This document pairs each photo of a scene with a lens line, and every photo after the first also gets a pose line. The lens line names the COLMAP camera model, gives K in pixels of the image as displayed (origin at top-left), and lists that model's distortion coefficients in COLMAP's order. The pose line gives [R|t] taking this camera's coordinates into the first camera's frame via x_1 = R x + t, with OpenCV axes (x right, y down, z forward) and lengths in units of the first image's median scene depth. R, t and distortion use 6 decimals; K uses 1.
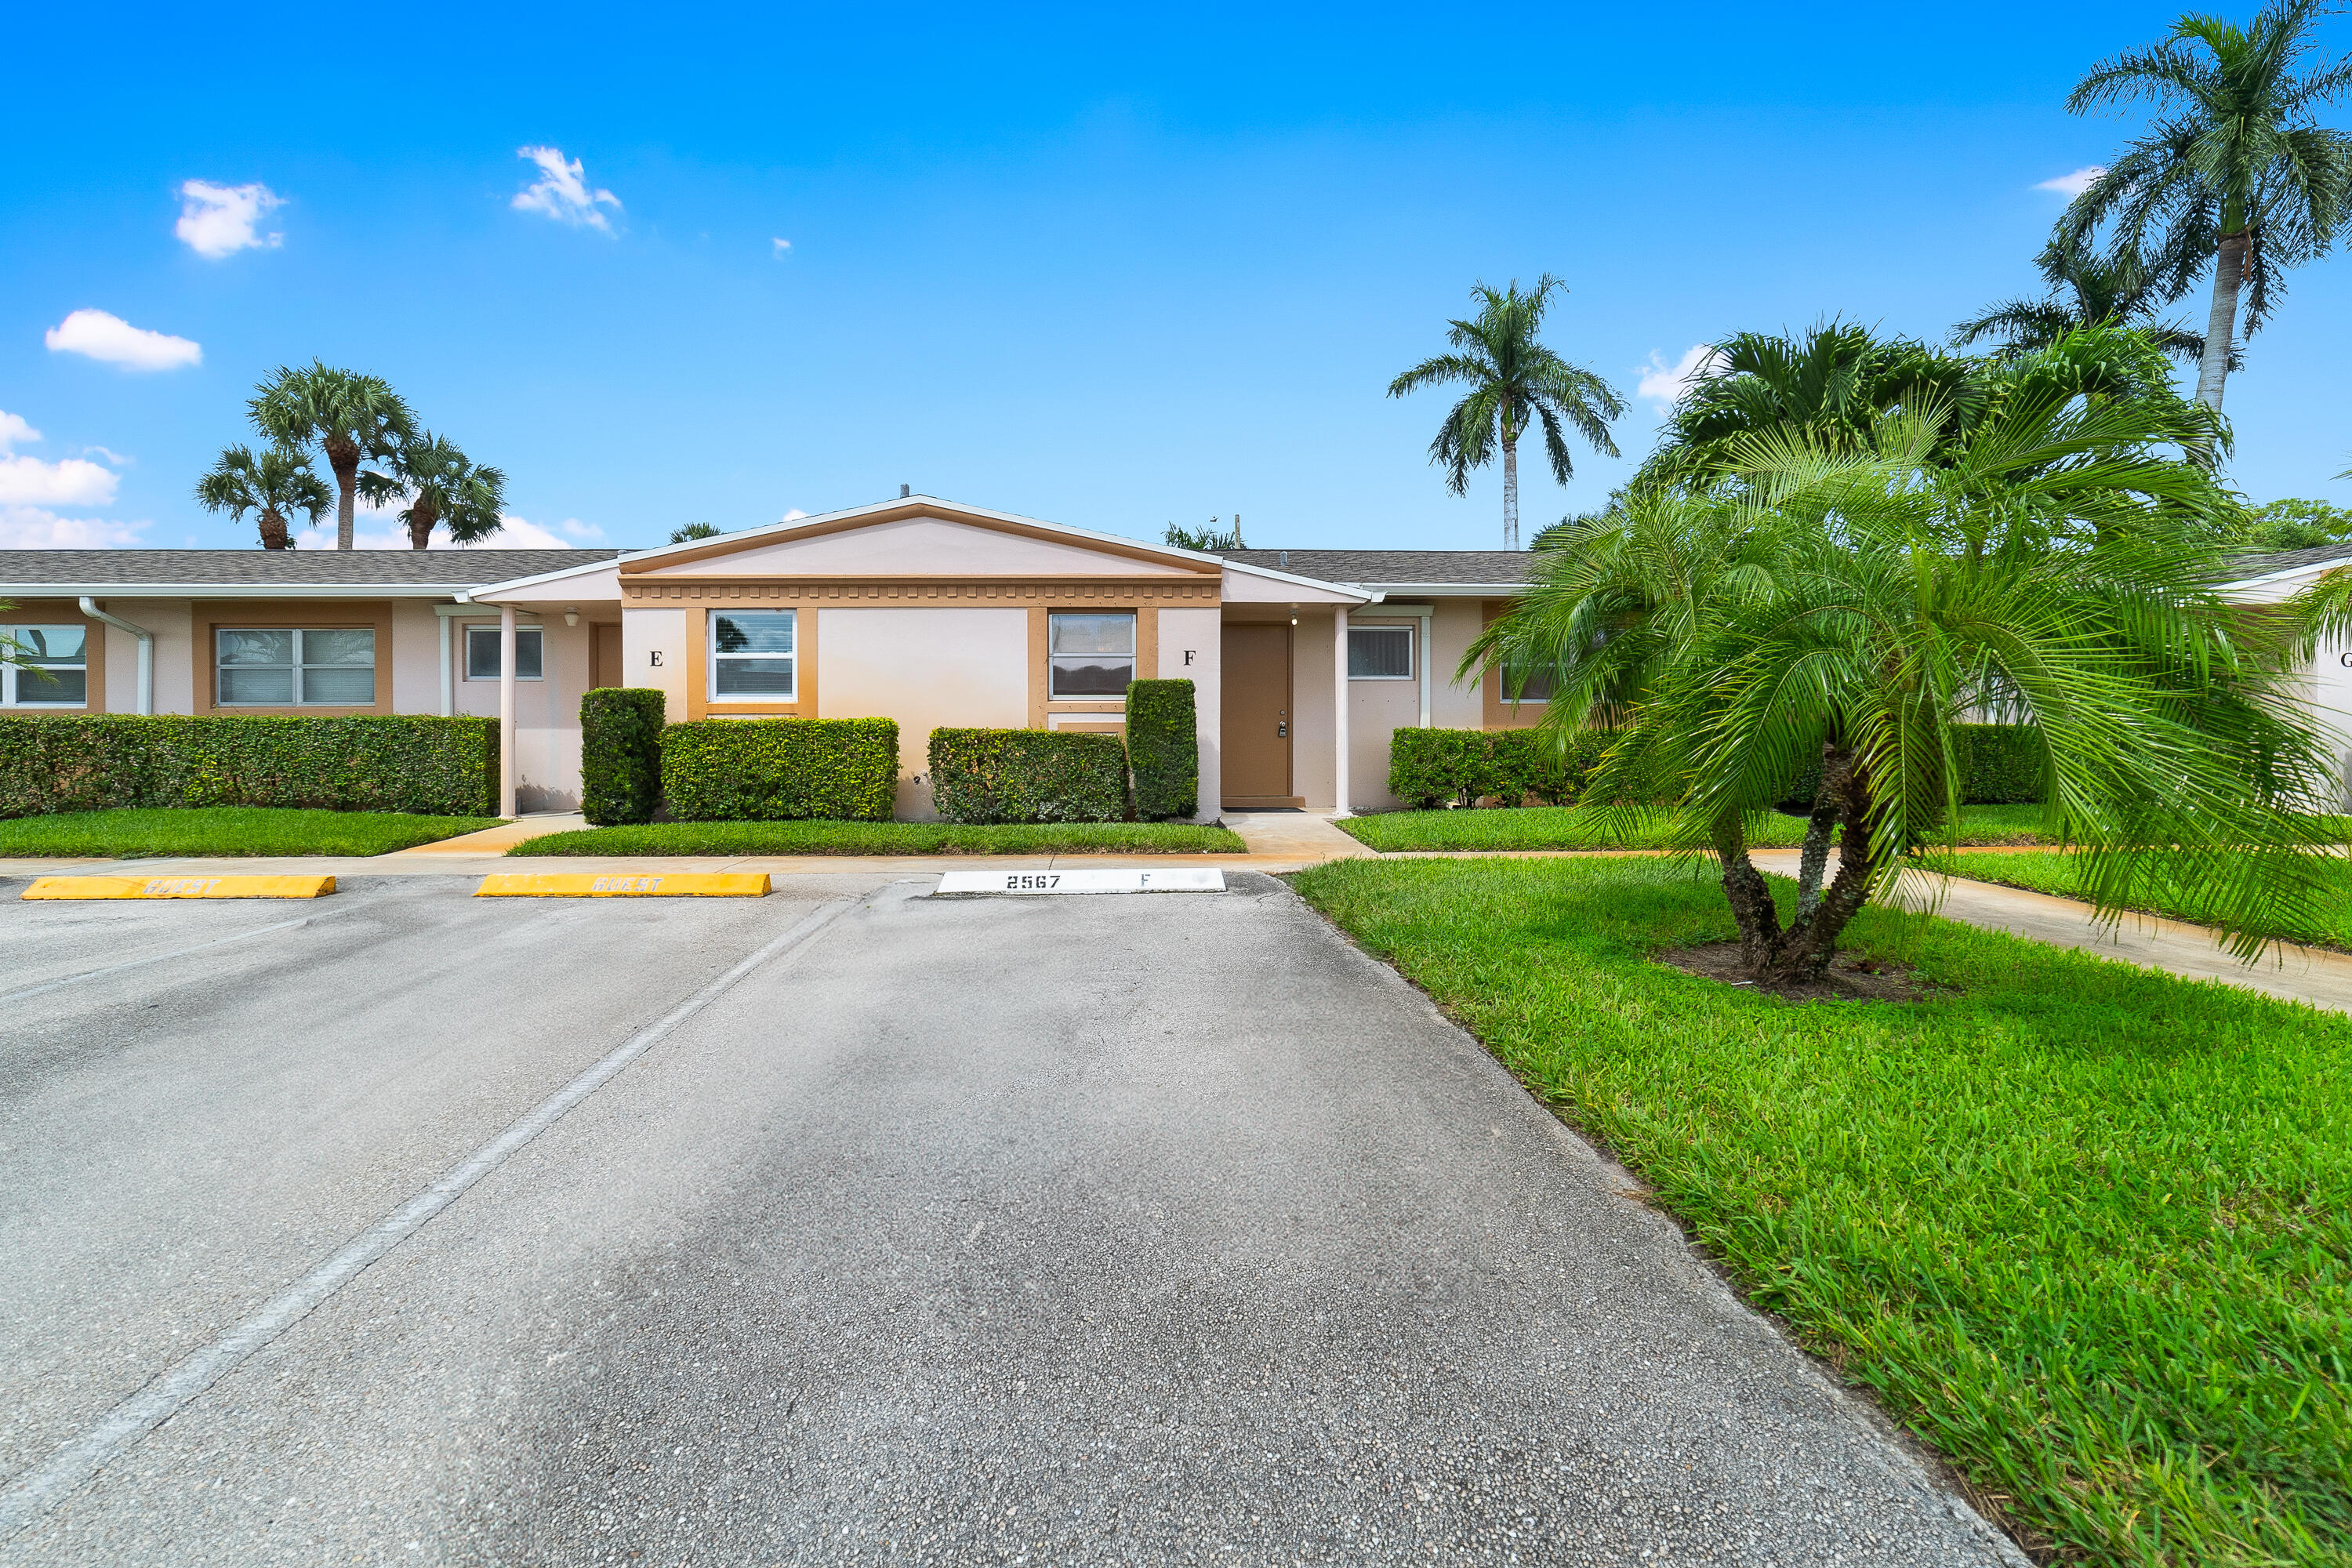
lens RADIAL K [[956.8, 0, 1187.2], [0, 956.8, 750.2], [0, 0, 1]] dist [-0.029751, 0.011298]
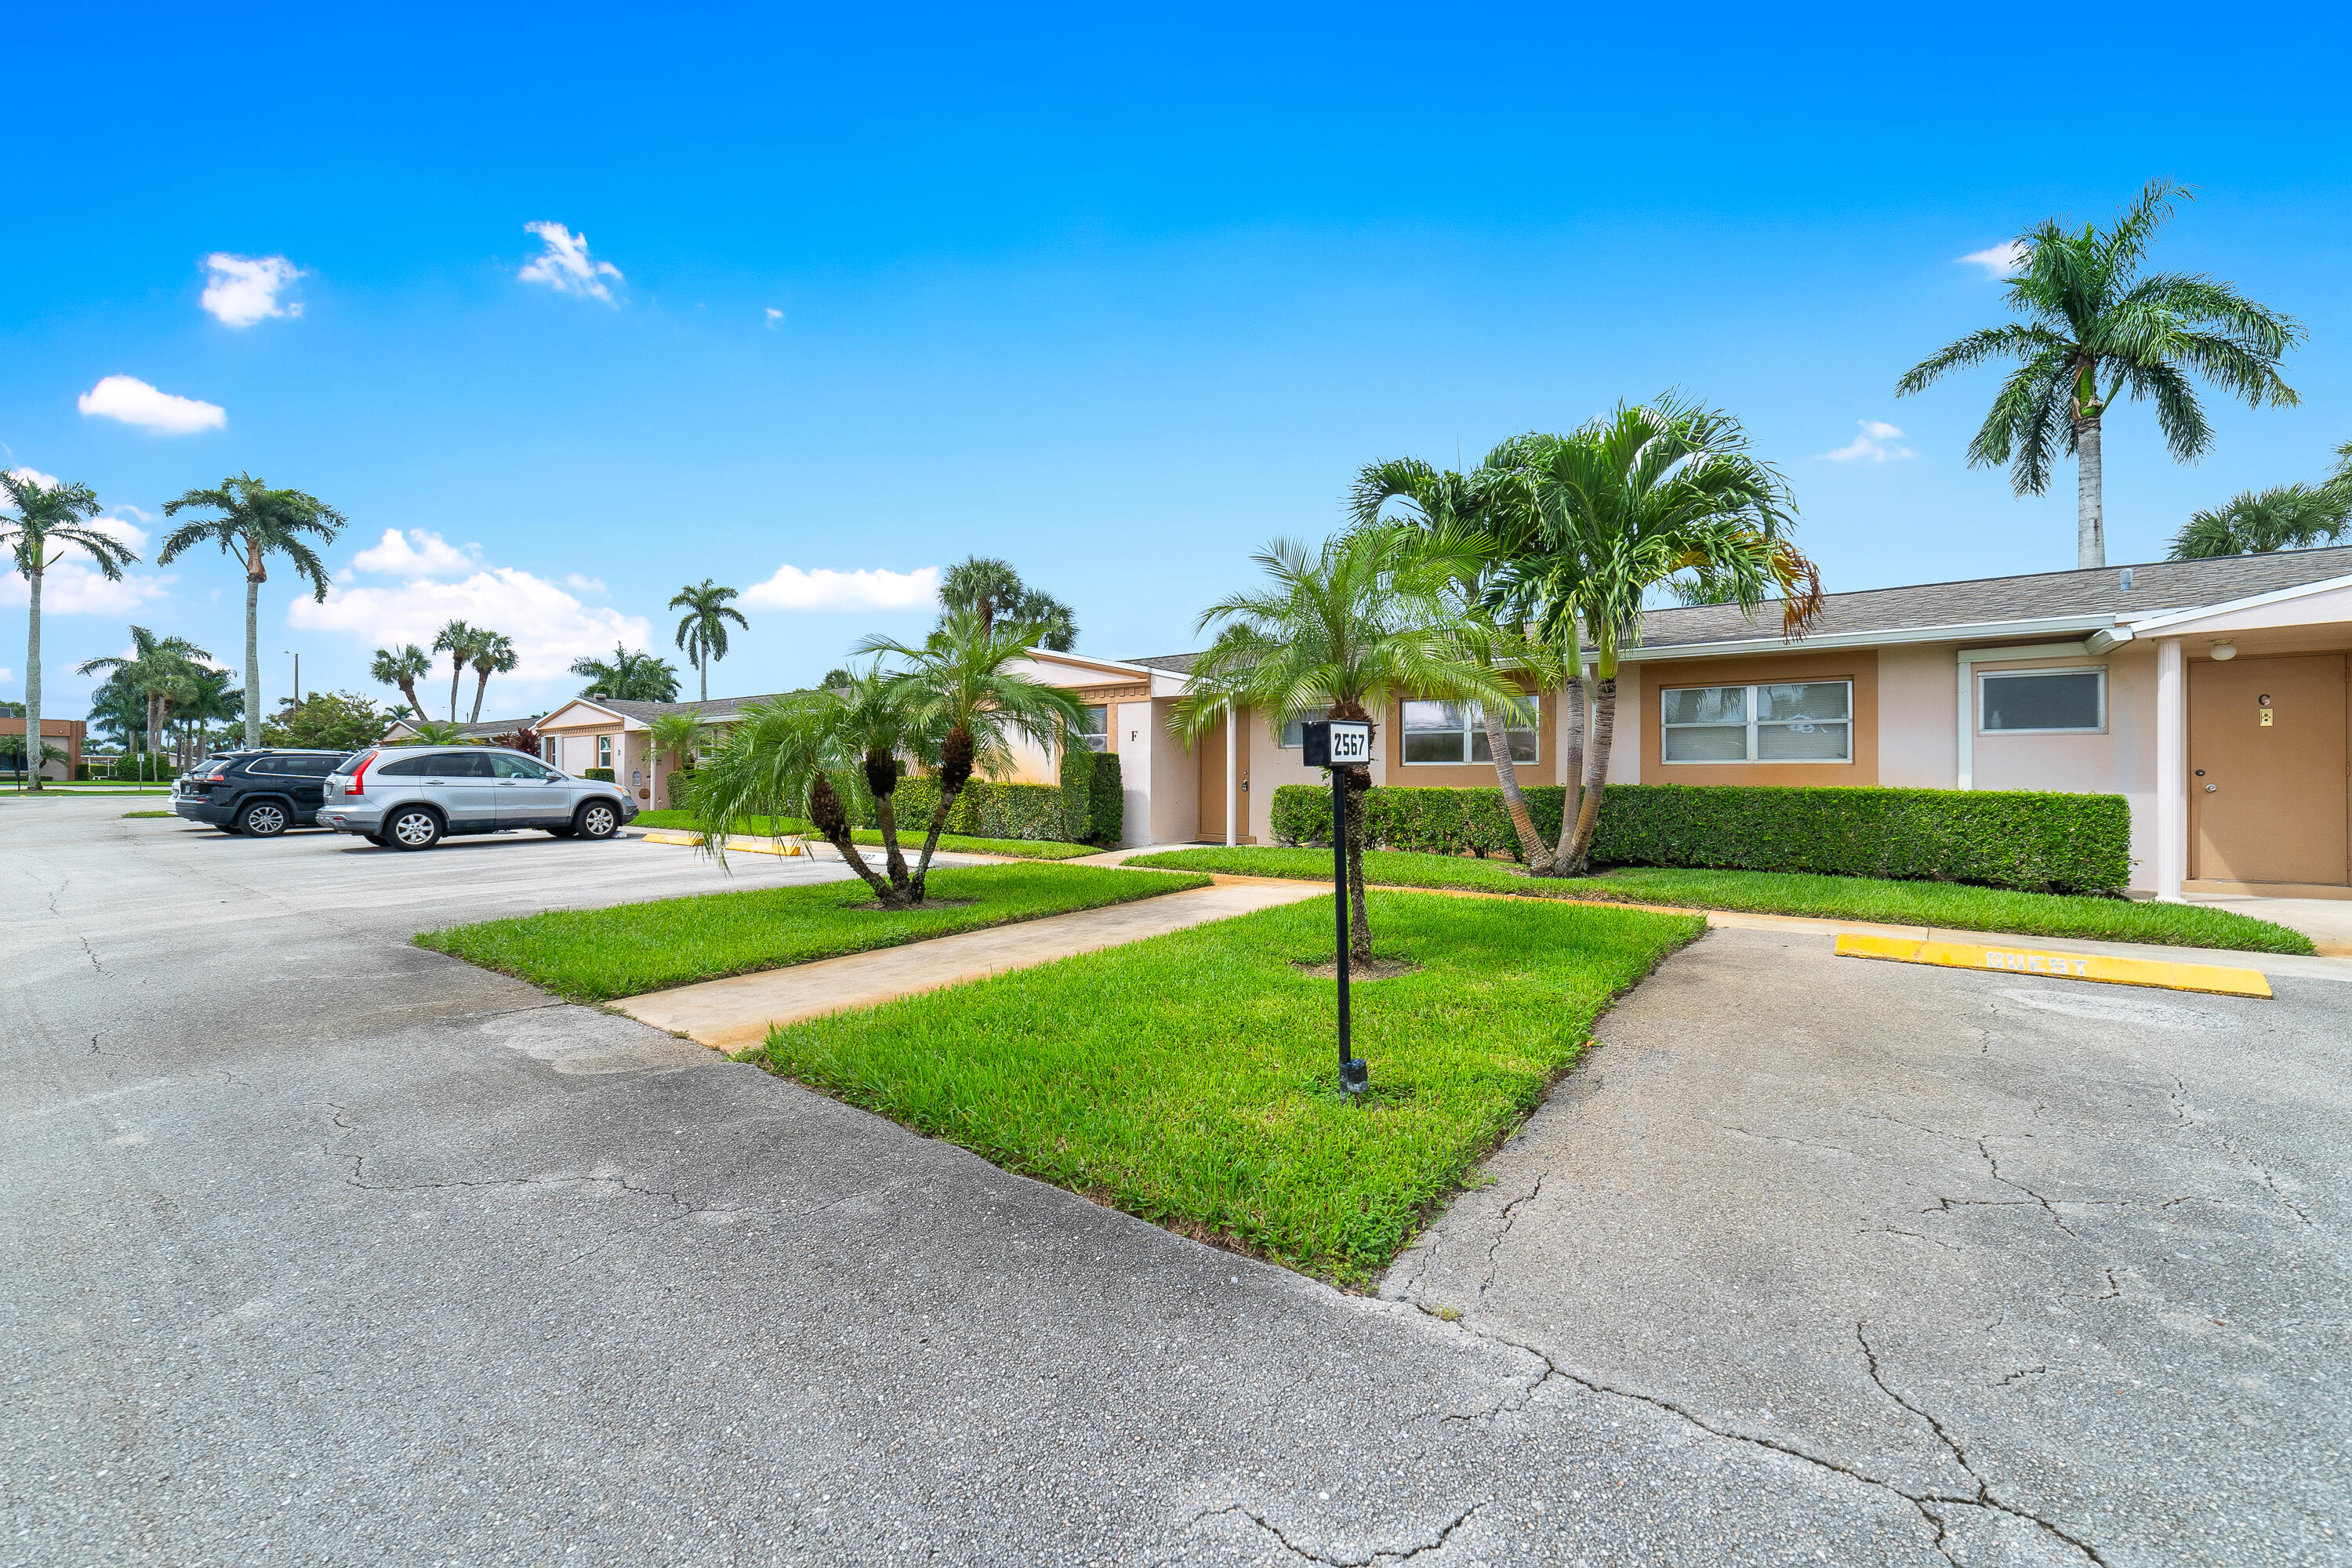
lens RADIAL K [[912.8, 0, 1171.5], [0, 912.8, 785.6], [0, 0, 1]] dist [-0.024235, 0.008635]
pose [[0.802657, 0.002849, -0.596434, 0.254254], [-0.018411, 0.999630, -0.020001, 0.002474], [0.596156, 0.027035, 0.802413, -0.030440]]
